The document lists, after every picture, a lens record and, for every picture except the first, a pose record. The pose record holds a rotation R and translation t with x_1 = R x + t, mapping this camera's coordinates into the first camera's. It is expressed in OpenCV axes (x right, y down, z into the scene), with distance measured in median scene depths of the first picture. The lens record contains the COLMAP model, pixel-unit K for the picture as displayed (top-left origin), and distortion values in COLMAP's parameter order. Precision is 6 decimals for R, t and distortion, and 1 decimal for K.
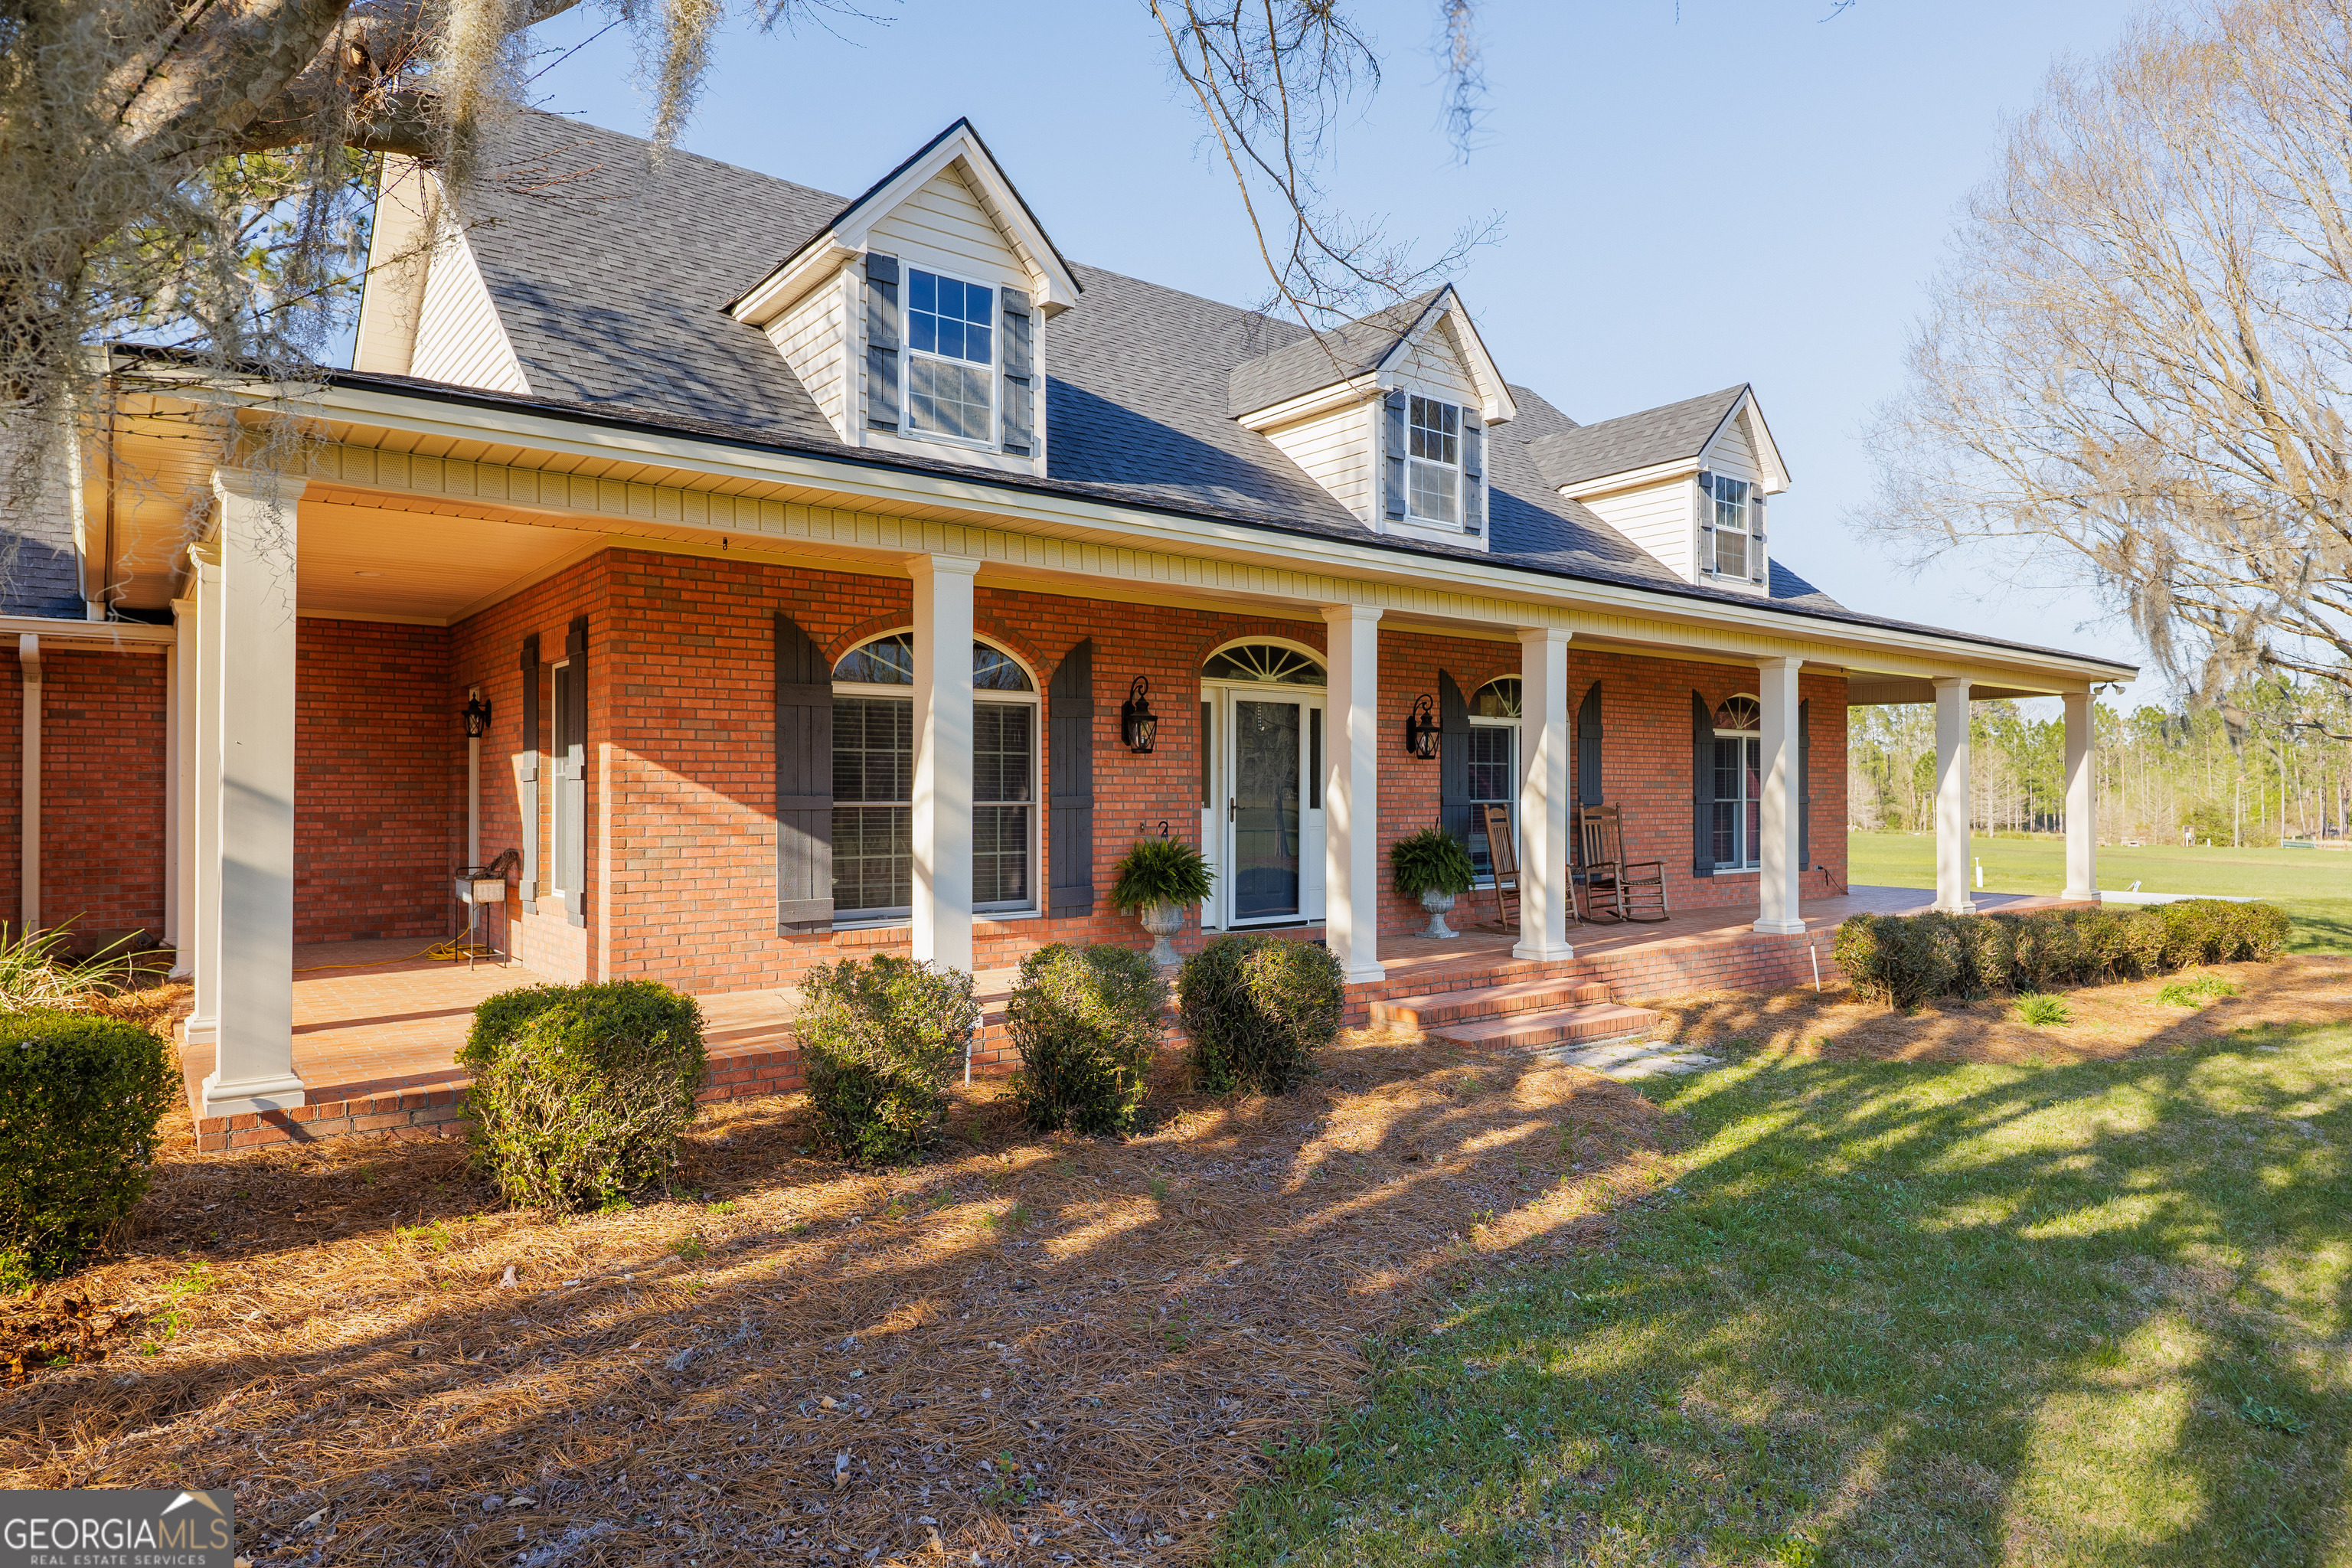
lens RADIAL K [[1450.5, 0, 1176.0], [0, 1450.5, 784.0], [0, 0, 1]] dist [-0.000029, -0.000082]
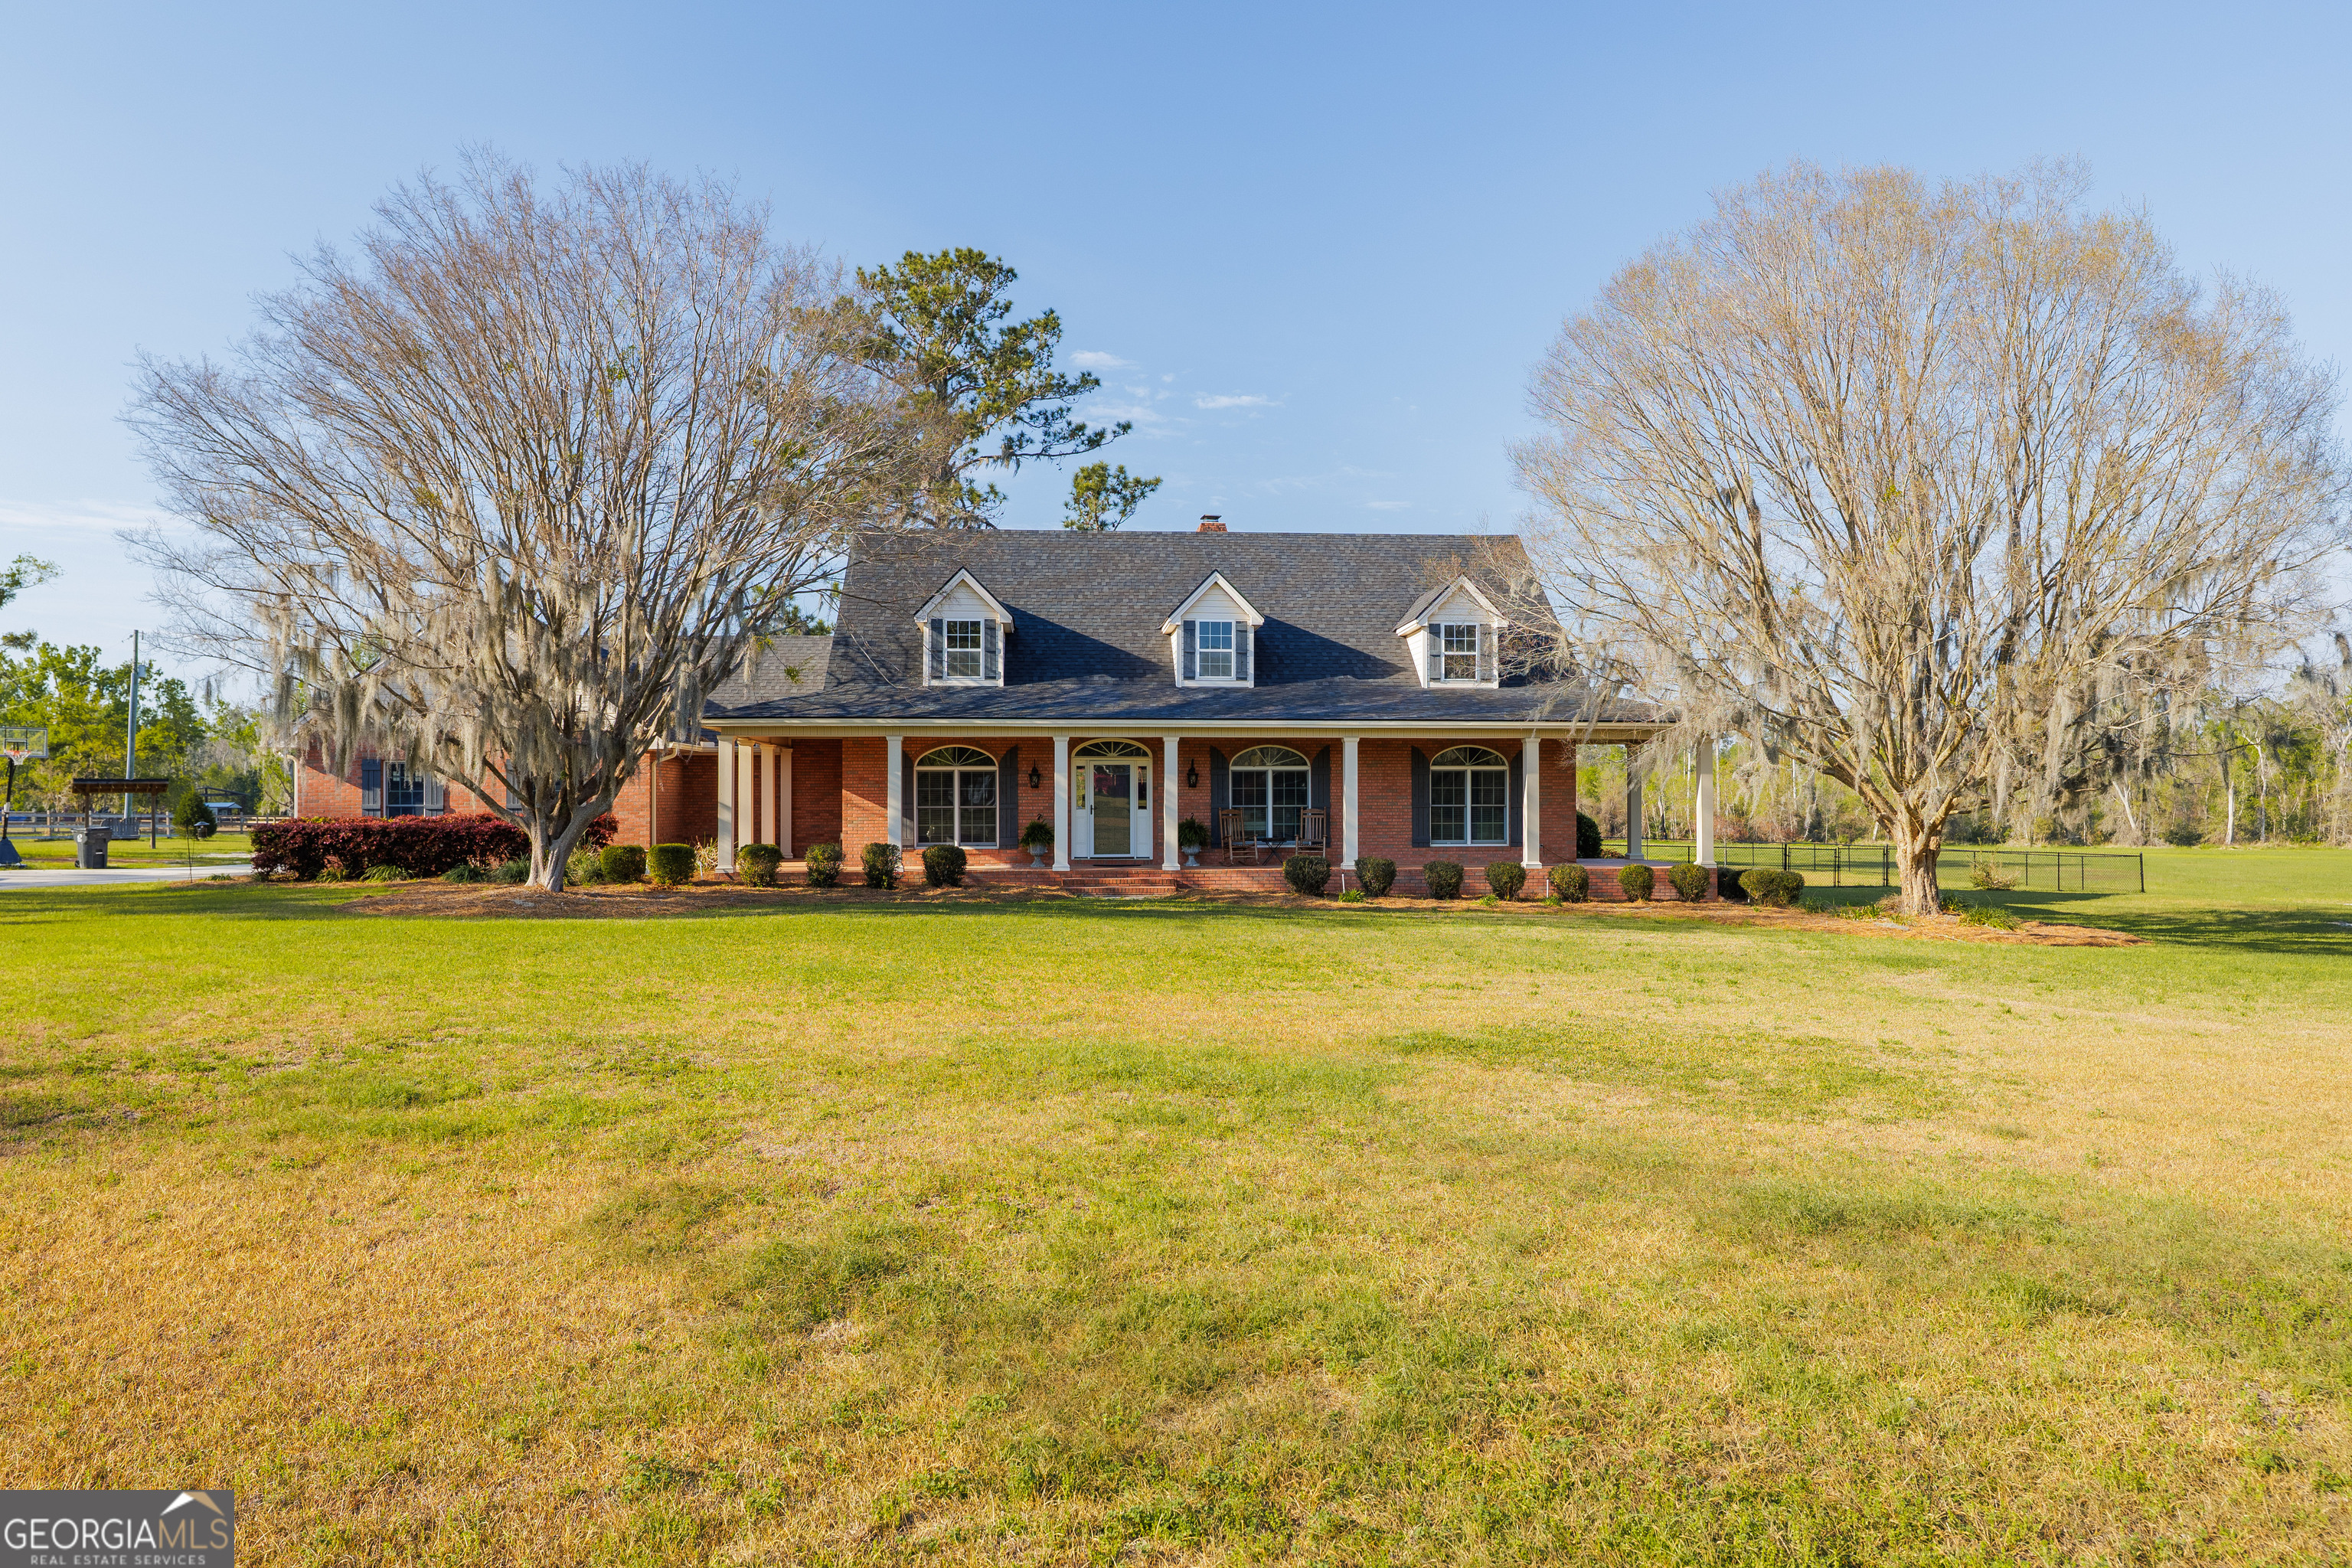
lens RADIAL K [[1618.5, 0, 1127.7], [0, 1618.5, 784.0], [0, 0, 1]] dist [0.006821, 0.000242]
pose [[0.833127, -0.004571, -0.553062, 1.686660], [0.008659, 0.999951, 0.004779, -0.038861], [0.553013, -0.008770, 0.833126, -1.323075]]
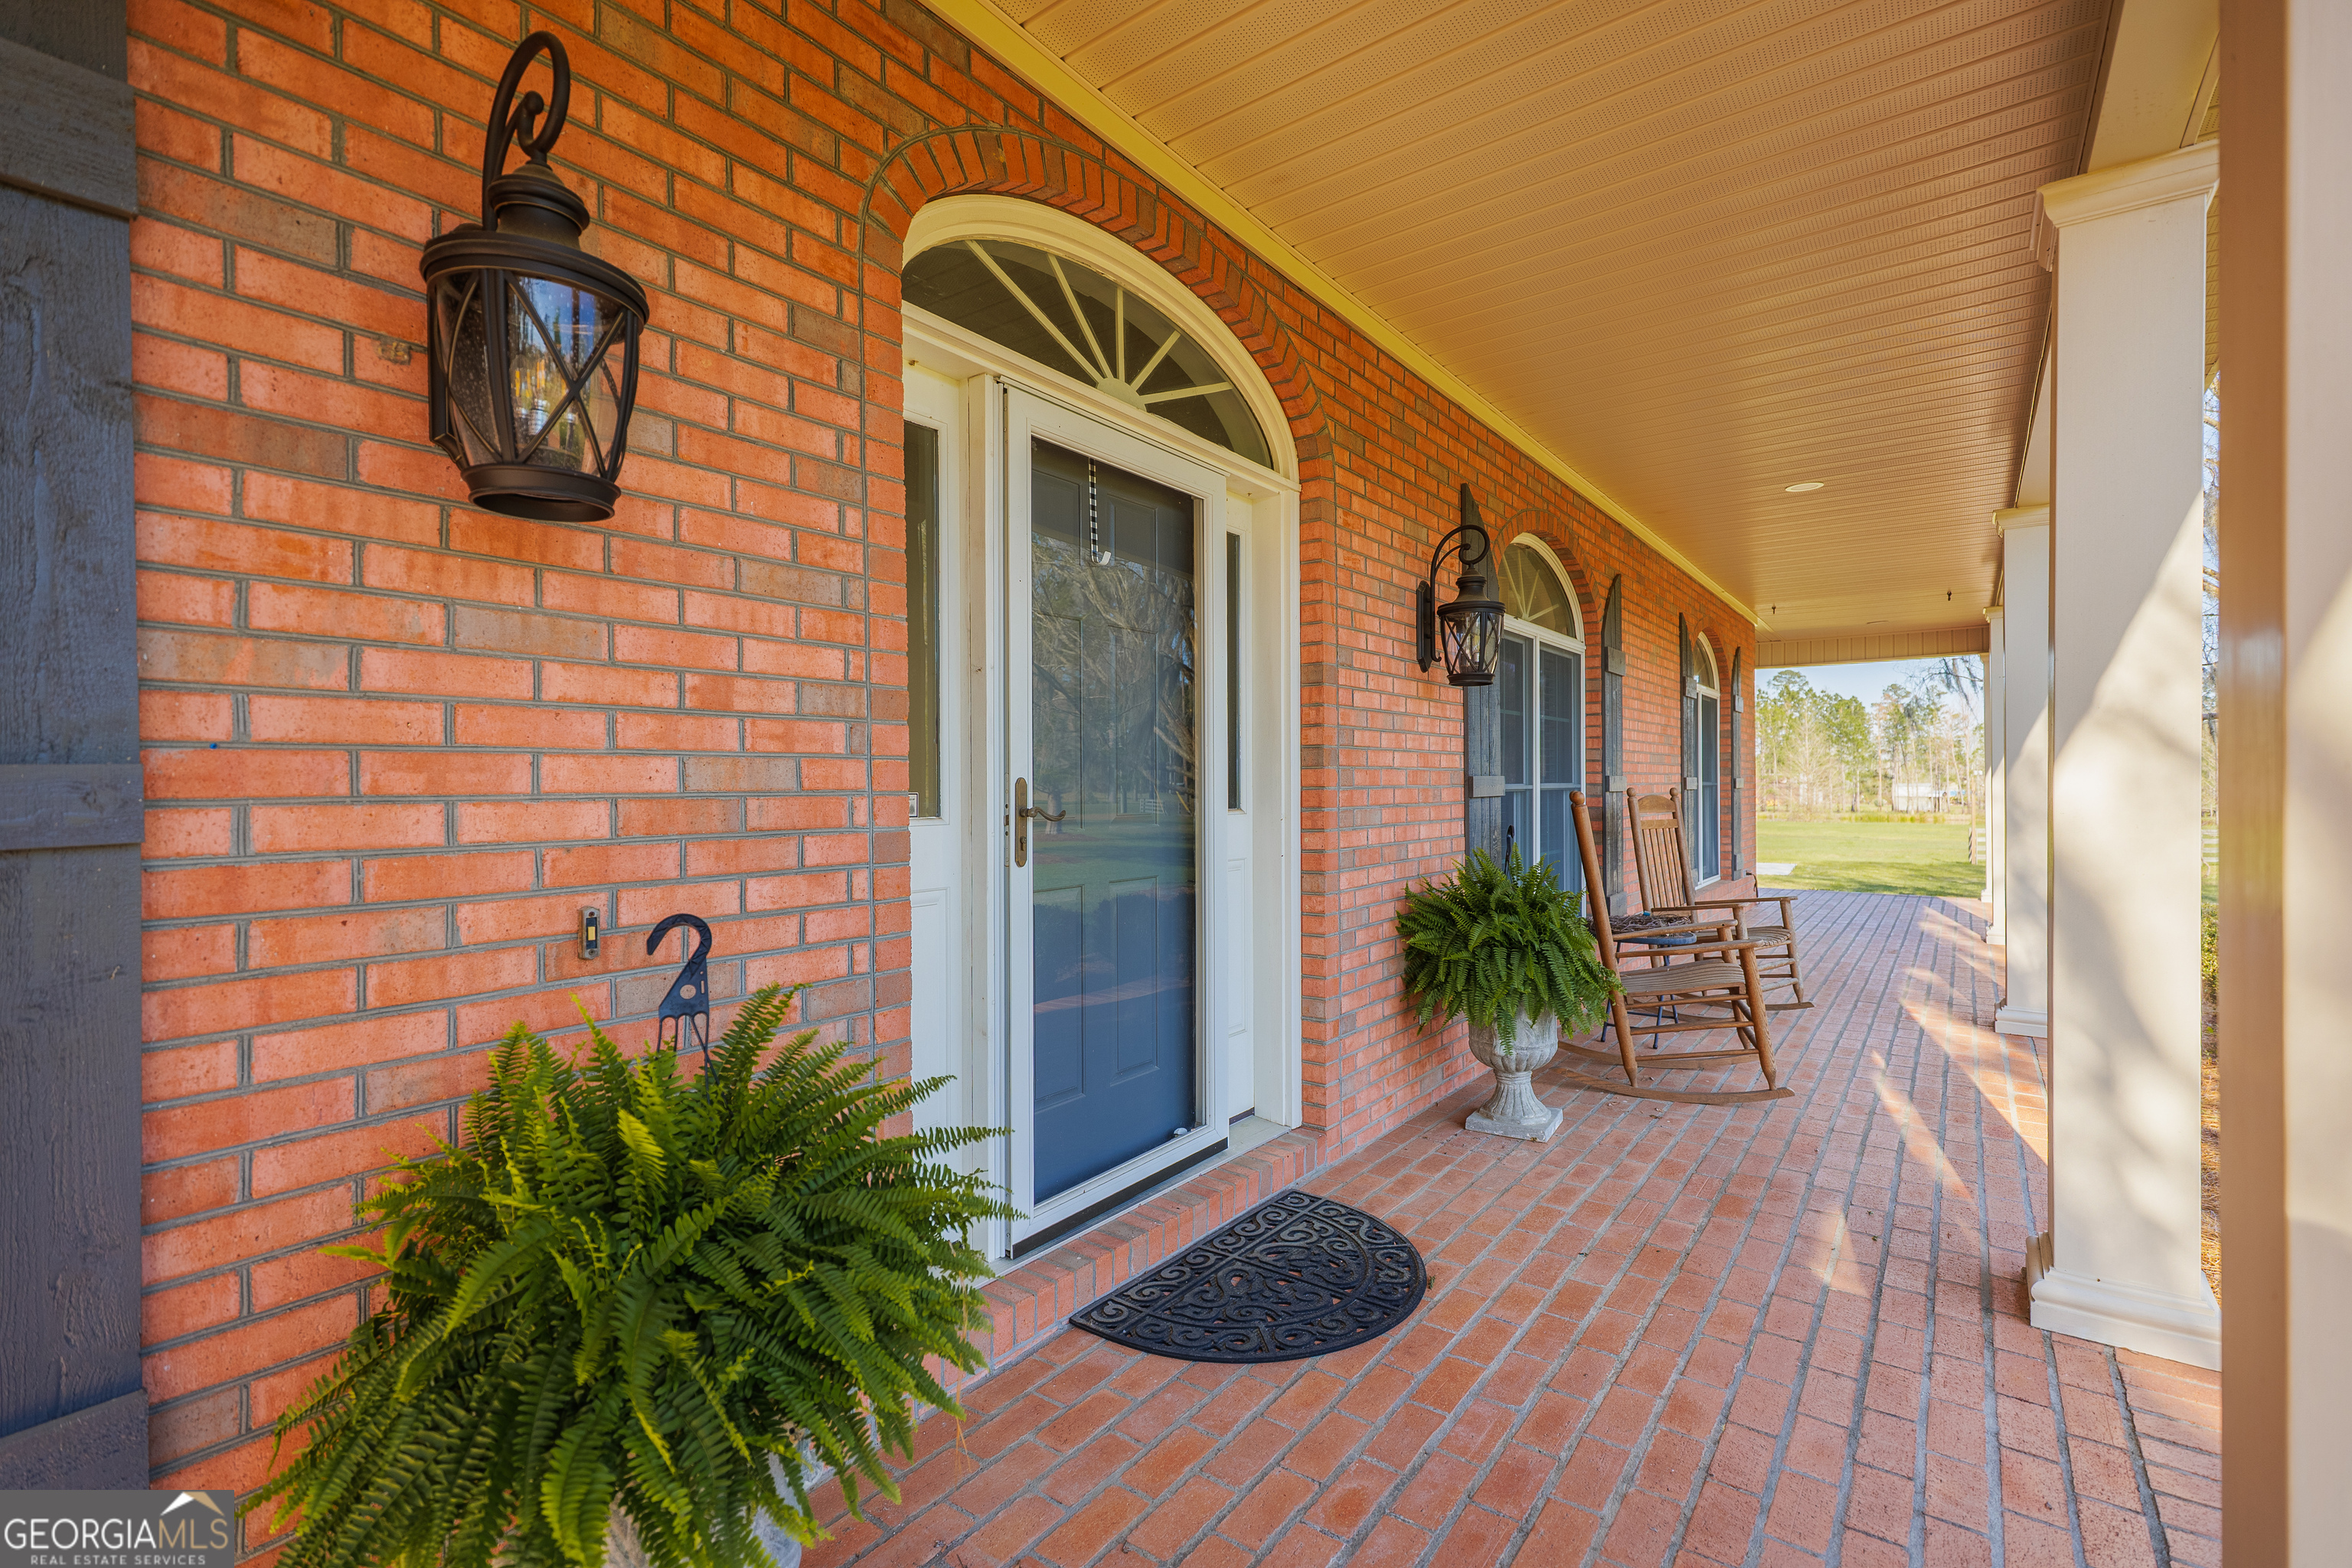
lens RADIAL K [[1065.9, 0, 1176.0], [0, 1065.9, 784.0], [0, 0, 1]] dist [0.005637, -0.000630]
pose [[0.962409, -0.007107, 0.271513, 0.012268], [0.004827, 0.999947, 0.009065, 0.009243], [-0.271563, -0.007413, 0.962392, 0.827374]]
